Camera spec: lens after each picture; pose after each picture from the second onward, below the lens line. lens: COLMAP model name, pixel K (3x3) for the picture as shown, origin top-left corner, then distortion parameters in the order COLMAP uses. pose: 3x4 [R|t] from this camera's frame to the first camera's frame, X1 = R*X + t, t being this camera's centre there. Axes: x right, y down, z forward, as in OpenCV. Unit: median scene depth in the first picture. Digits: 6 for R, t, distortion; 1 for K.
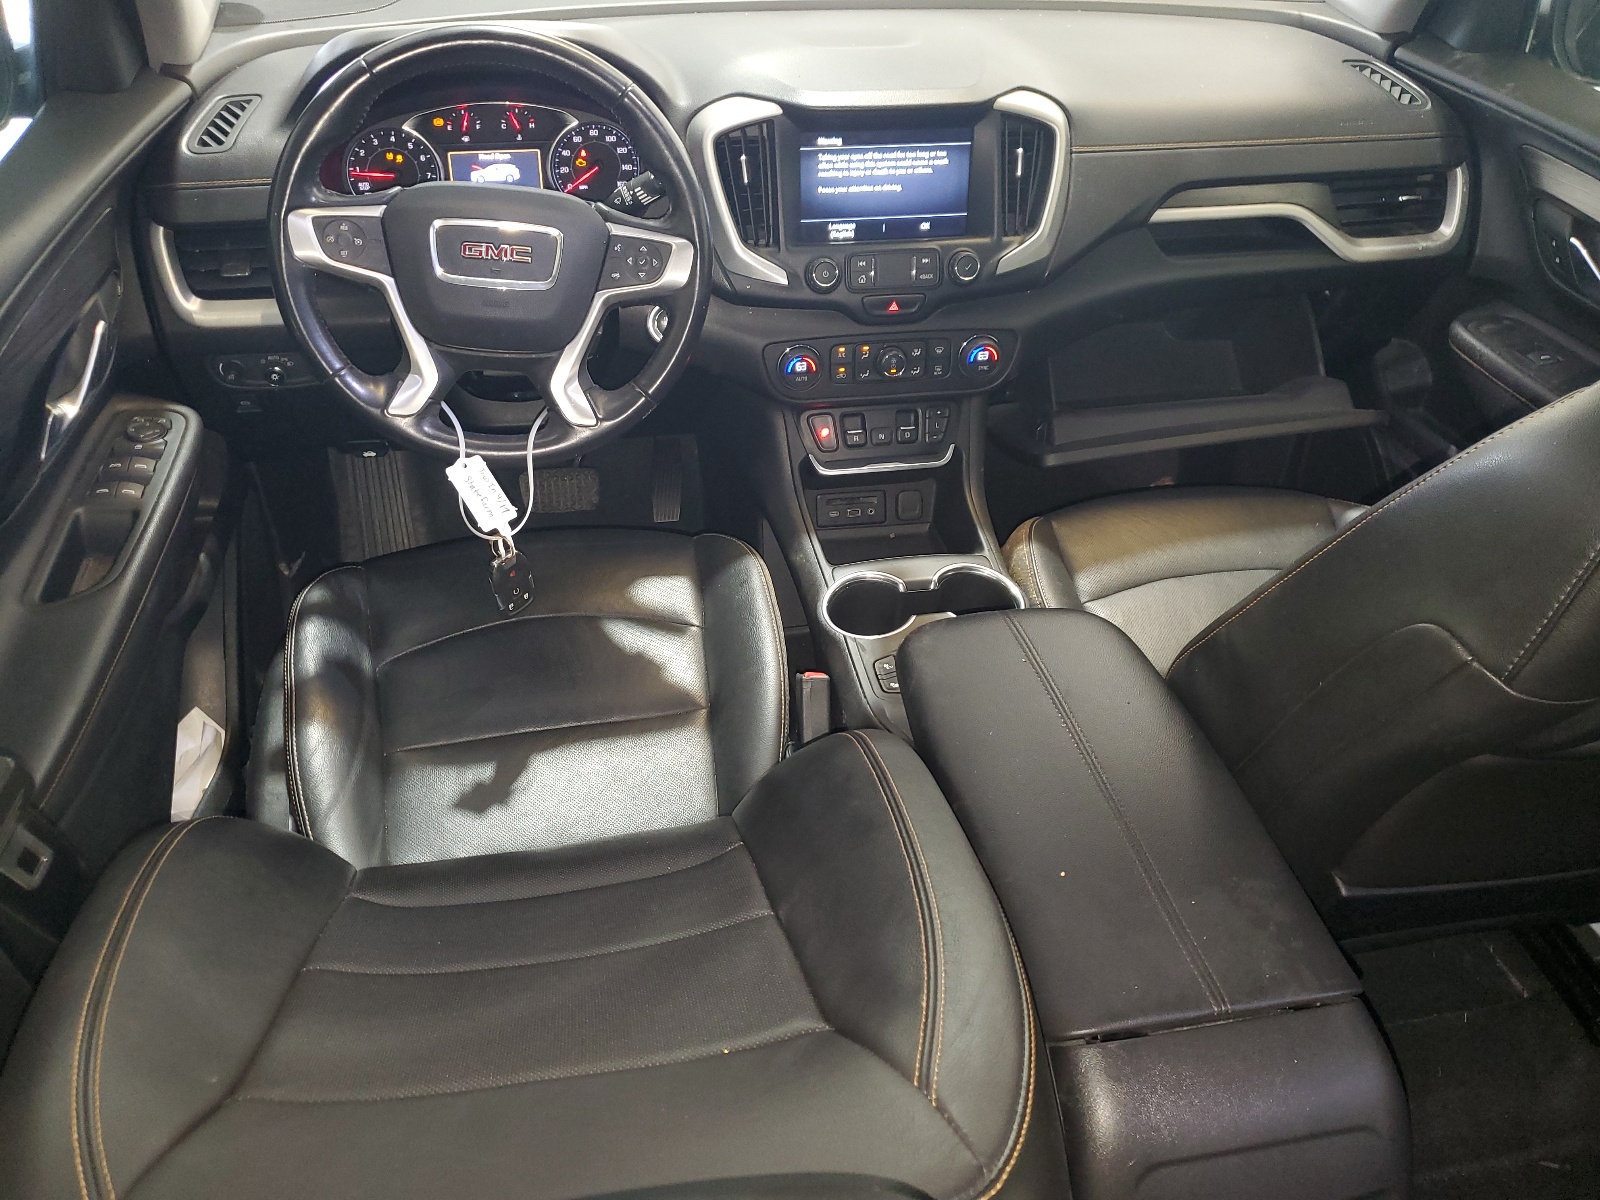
lens RADIAL K [[1229.7, 0, 801.3], [0, 1229.7, 598.8], [0, 0, 1]] dist [0.006339, 0.001147]
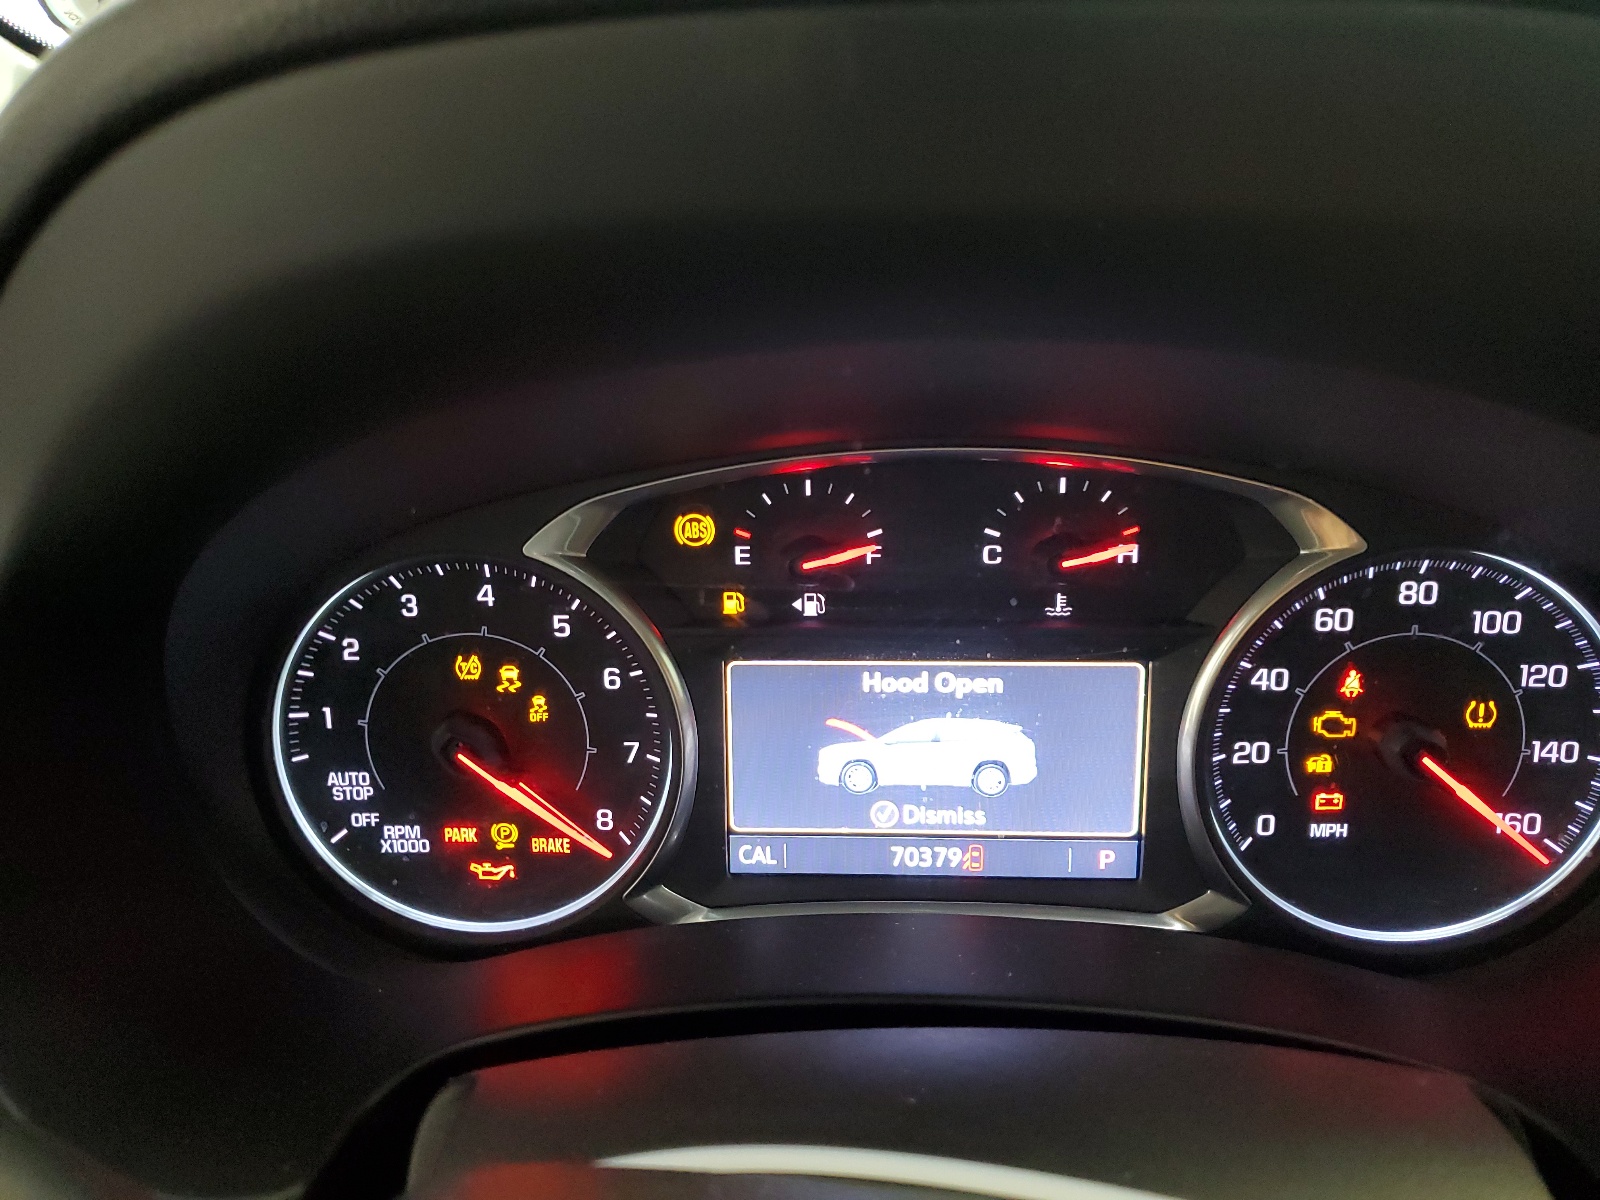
lens RADIAL K [[1229.7, 0, 802.6], [0, 1229.7, 602.4], [0, 0, 1]] dist [0.006339, 0.001147]
pose [[0.902295, 0.023836, -0.430461, -0.176499], [-0.177835, 0.930144, -0.321257, -0.299077], [0.392733, 0.366420, 0.843503, 0.803435]]
